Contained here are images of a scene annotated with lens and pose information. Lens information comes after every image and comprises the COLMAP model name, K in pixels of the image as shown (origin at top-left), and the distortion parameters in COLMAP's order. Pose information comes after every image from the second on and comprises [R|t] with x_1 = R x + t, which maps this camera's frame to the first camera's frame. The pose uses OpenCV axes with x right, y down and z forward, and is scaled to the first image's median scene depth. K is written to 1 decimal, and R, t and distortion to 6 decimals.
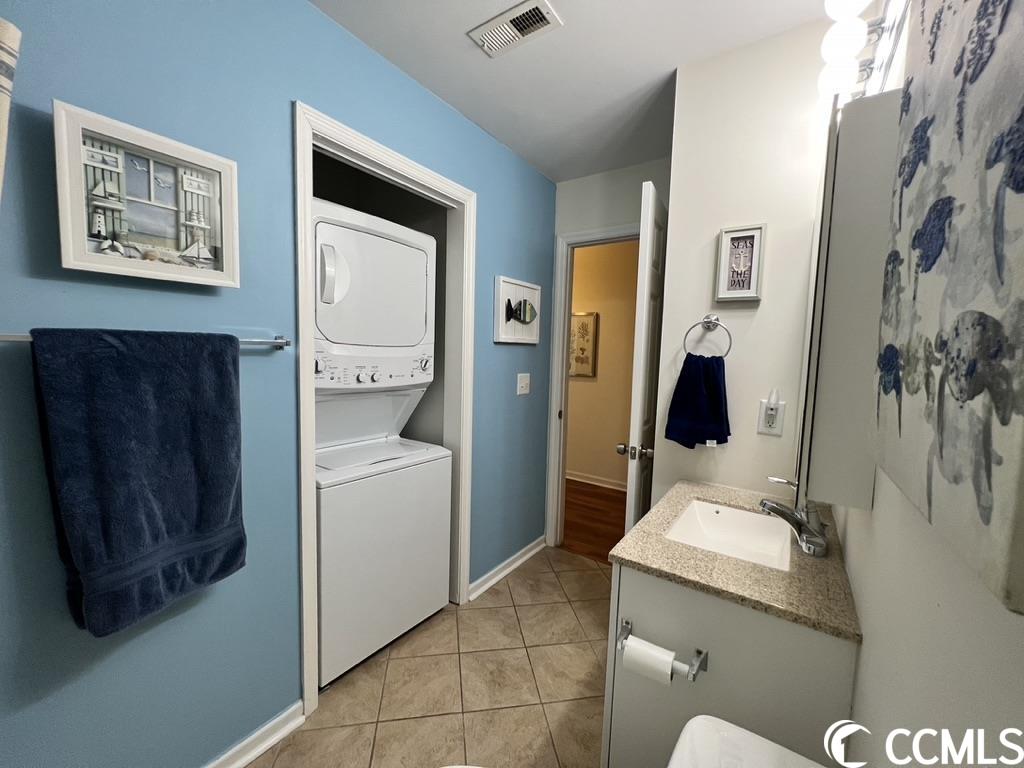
lens RADIAL K [[411.8, 0, 509.3], [0, 411.8, 383.7], [0, 0, 1]] dist [-0.001950, -0.000230]
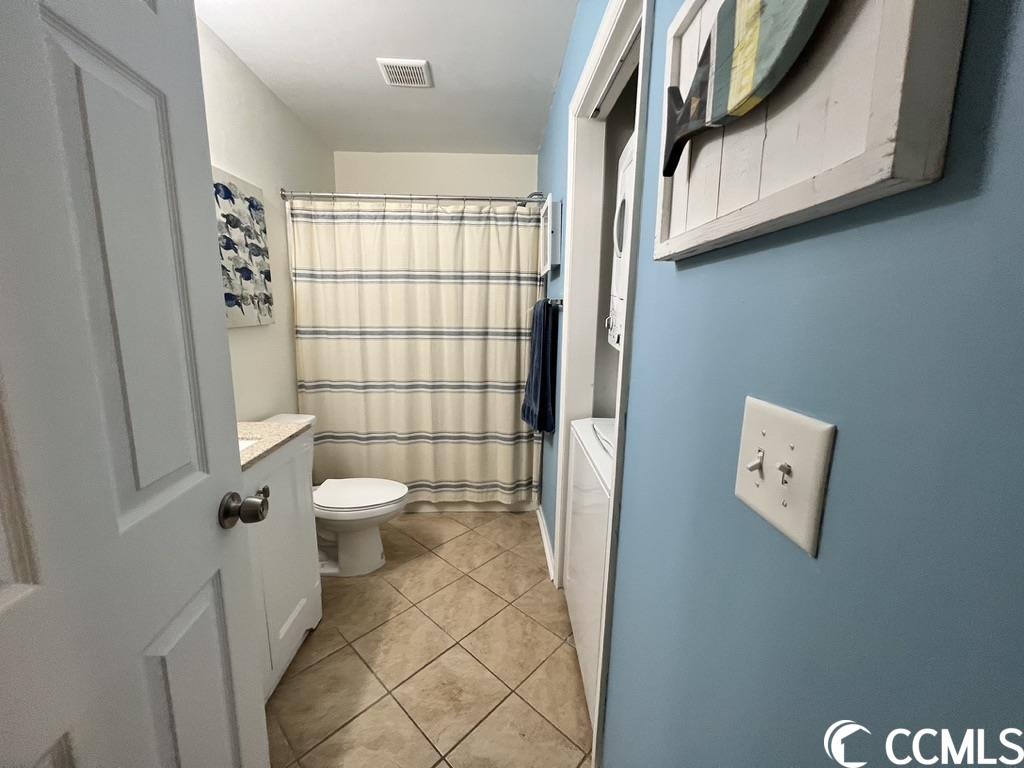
lens RADIAL K [[411.8, 0, 511.6], [0, 411.8, 383.5], [0, 0, 1]] dist [-0.001950, -0.000230]
pose [[-0.798131, 0.063686, -0.599109, 0.363308], [-0.084537, 0.972722, 0.216021, -0.098166], [0.596524, 0.223060, -0.770976, 1.708824]]
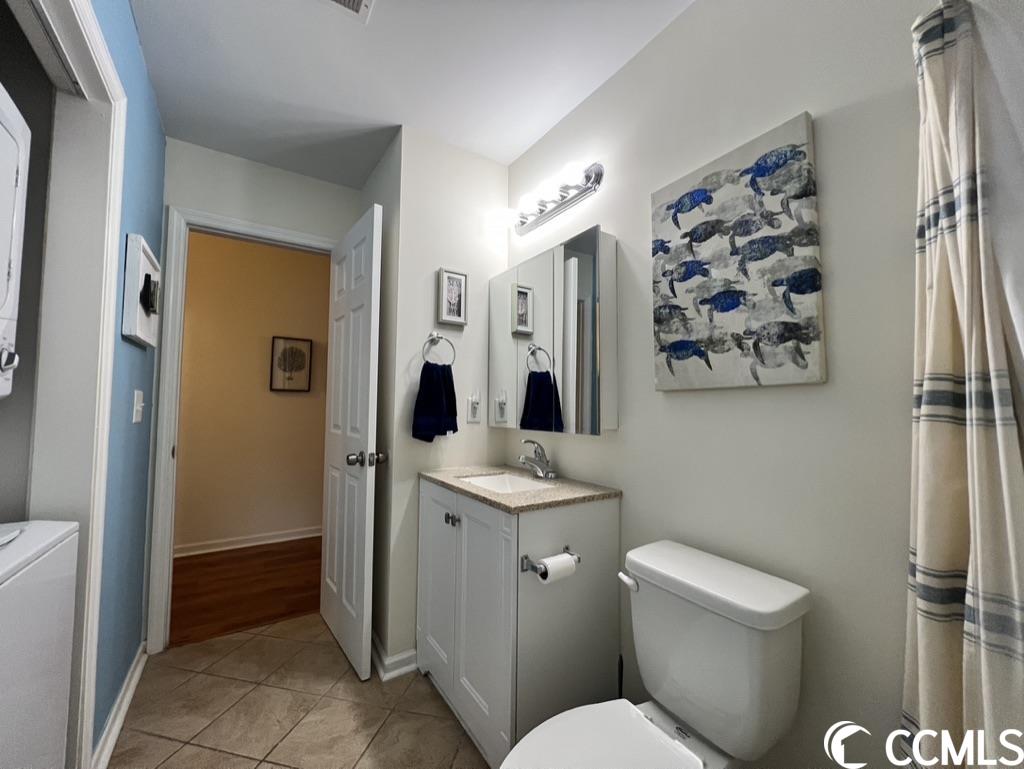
lens RADIAL K [[411.8, 0, 512.6], [0, 411.8, 382.7], [0, 0, 1]] dist [-0.001950, -0.000230]
pose [[0.367159, 0.023743, 0.929855, -0.572628], [0.076344, 0.995532, -0.055564, 0.071257], [-0.927020, 0.091390, 0.363706, 0.332287]]
